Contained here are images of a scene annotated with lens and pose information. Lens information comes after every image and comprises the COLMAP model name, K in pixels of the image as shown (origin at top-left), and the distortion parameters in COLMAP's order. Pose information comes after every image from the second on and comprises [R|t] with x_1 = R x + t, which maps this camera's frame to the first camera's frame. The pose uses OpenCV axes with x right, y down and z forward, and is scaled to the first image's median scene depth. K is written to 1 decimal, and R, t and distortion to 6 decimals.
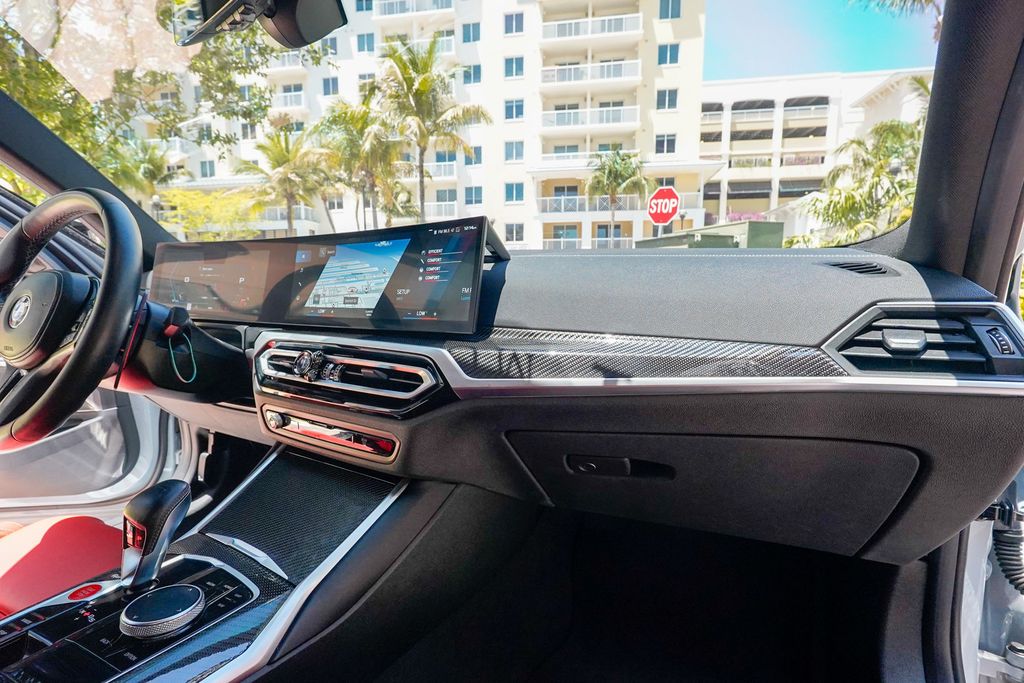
lens RADIAL K [[469.4, 0, 508.3], [0, 469.4, 347.8], [0, 0, 1]] dist [-0.019032, 0.009785]
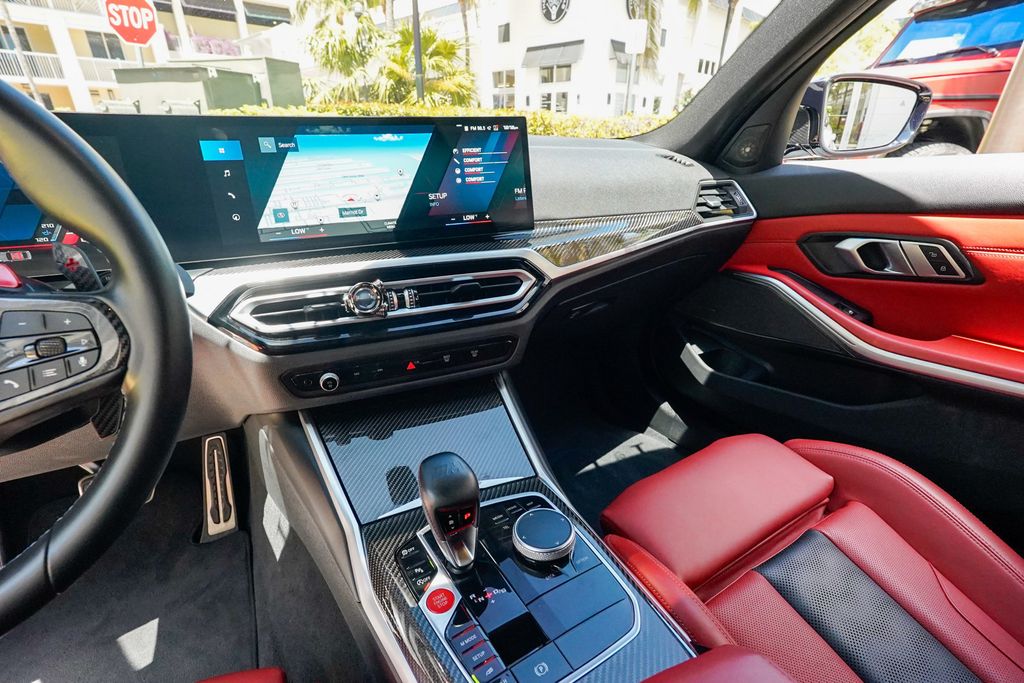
lens RADIAL K [[469.4, 0, 511.6], [0, 469.4, 346.6], [0, 0, 1]] dist [-0.019032, 0.009785]
pose [[0.569830, -0.339576, 0.748319, -0.809254], [0.100624, 0.932608, 0.346580, -0.128031], [-0.815578, -0.122193, 0.565598, 0.277494]]
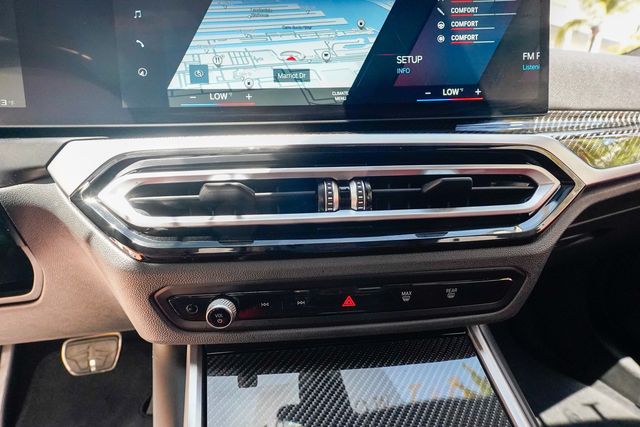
lens RADIAL K [[293.4, 0, 318.5], [0, 293.4, 216.4], [0, 0, 1]] dist [-0.019032, 0.009785]
pose [[0.799079, -0.183364, 0.572582, -0.519211], [0.091871, 0.978413, 0.185114, 0.007281], [-0.594165, -0.095317, 0.798676, 0.630471]]
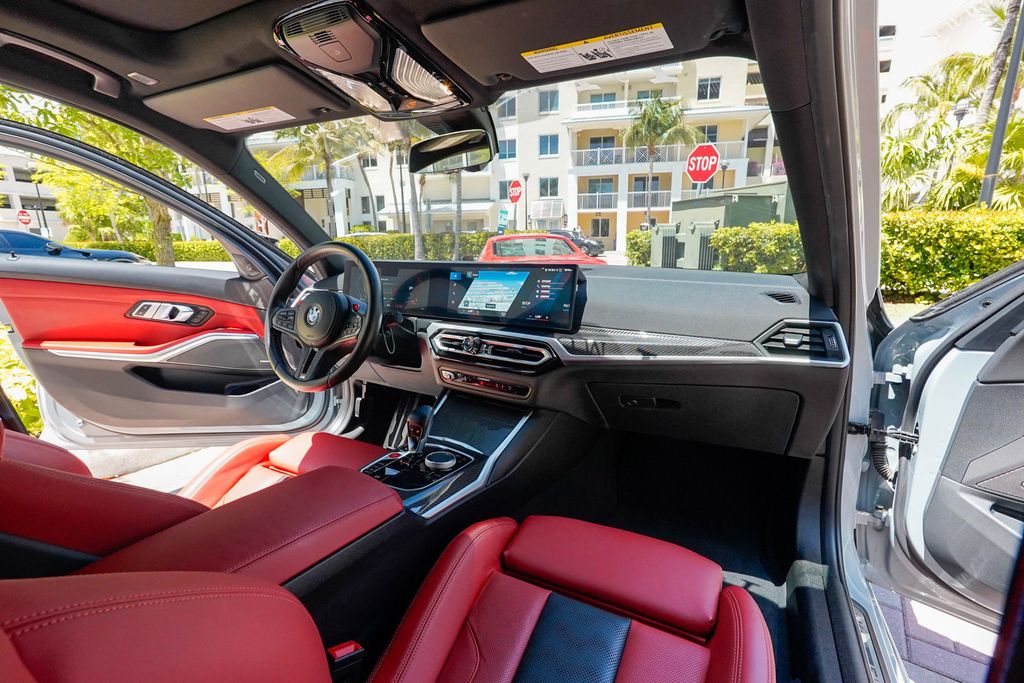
lens RADIAL K [[469.4, 0, 510.5], [0, 469.4, 345.5], [0, 0, 1]] dist [-0.019032, 0.009785]
pose [[0.997881, 0.001769, -0.065048, -0.145479], [0.003993, 0.996082, 0.088348, -0.101553], [0.064949, -0.088420, 0.993964, -0.646782]]
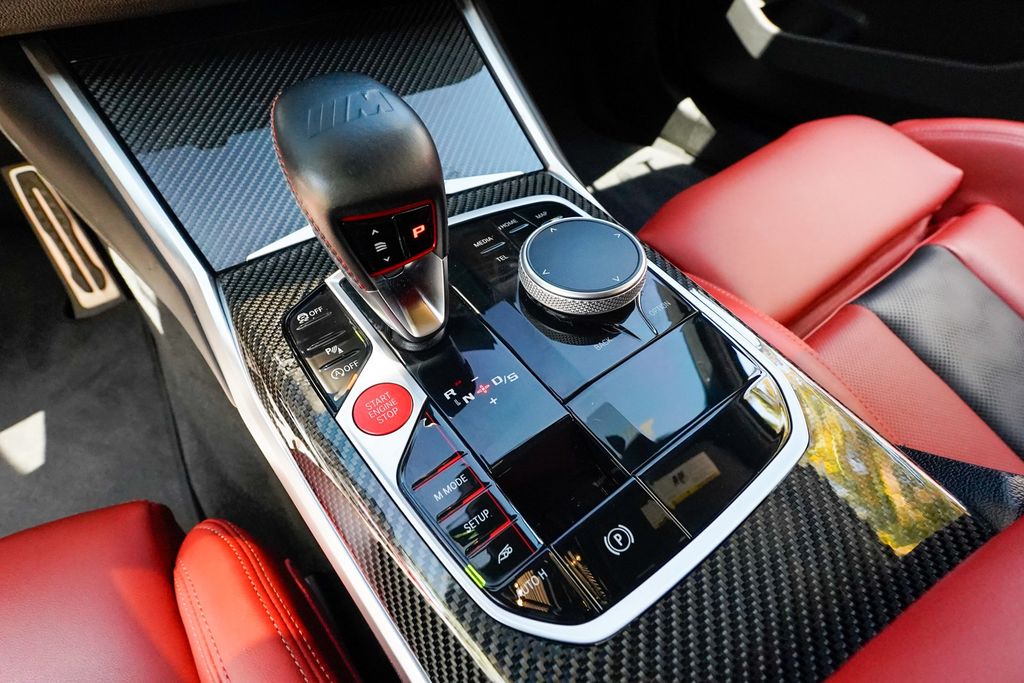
lens RADIAL K [[469.4, 0, 513.8], [0, 469.4, 344.4], [0, 0, 1]] dist [-0.019032, 0.009785]
pose [[0.489995, -0.700471, 0.518888, -0.626612], [0.099650, 0.636350, 0.764937, 0.112179], [-0.866011, -0.323108, 0.381610, 0.464011]]
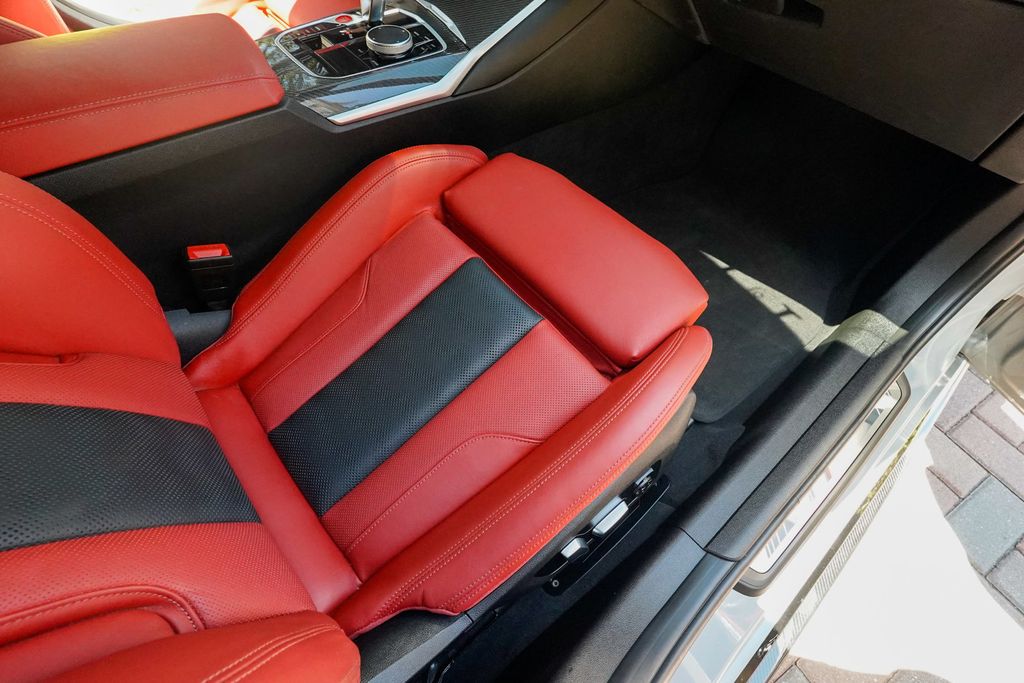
lens RADIAL K [[469.4, 0, 510.7], [0, 469.4, 344.3], [0, 0, 1]] dist [-0.019032, 0.009785]
pose [[0.903492, 0.369173, -0.217746, 0.170769], [-0.066865, 0.623219, 0.779183, -0.013830], [0.423357, -0.689427, 0.587758, -0.222269]]
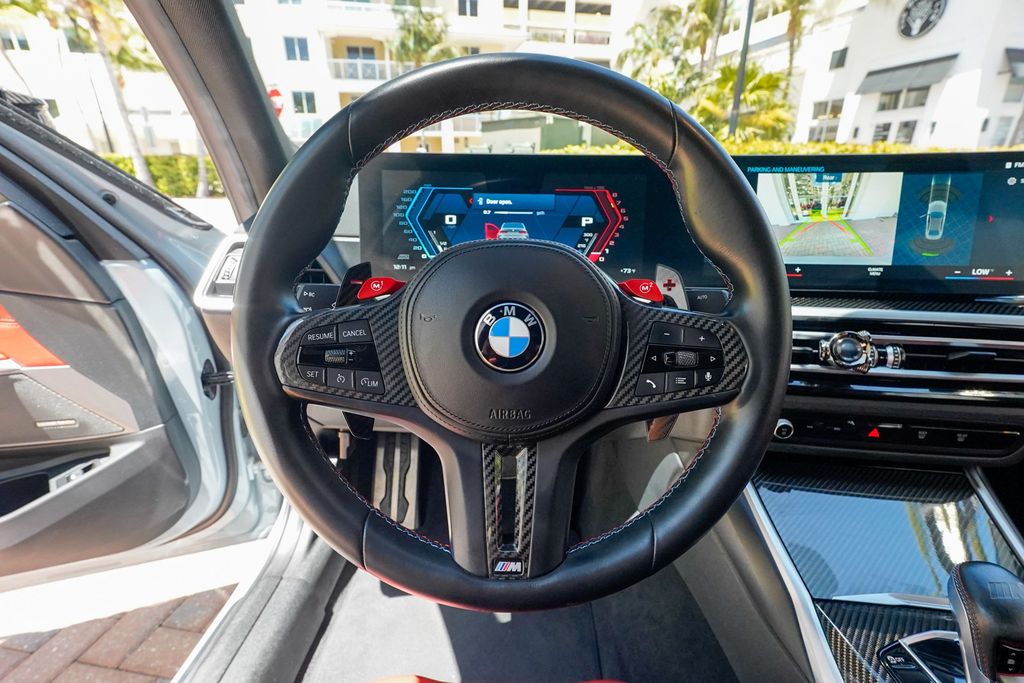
lens RADIAL K [[469.4, 0, 511.7], [0, 469.4, 343.8], [0, 0, 1]] dist [-0.019032, 0.009785]
pose [[0.917320, -0.142546, 0.371759, -1.041393], [0.054377, 0.969818, 0.237687, -0.156915], [-0.394420, -0.197820, 0.897385, 0.478762]]
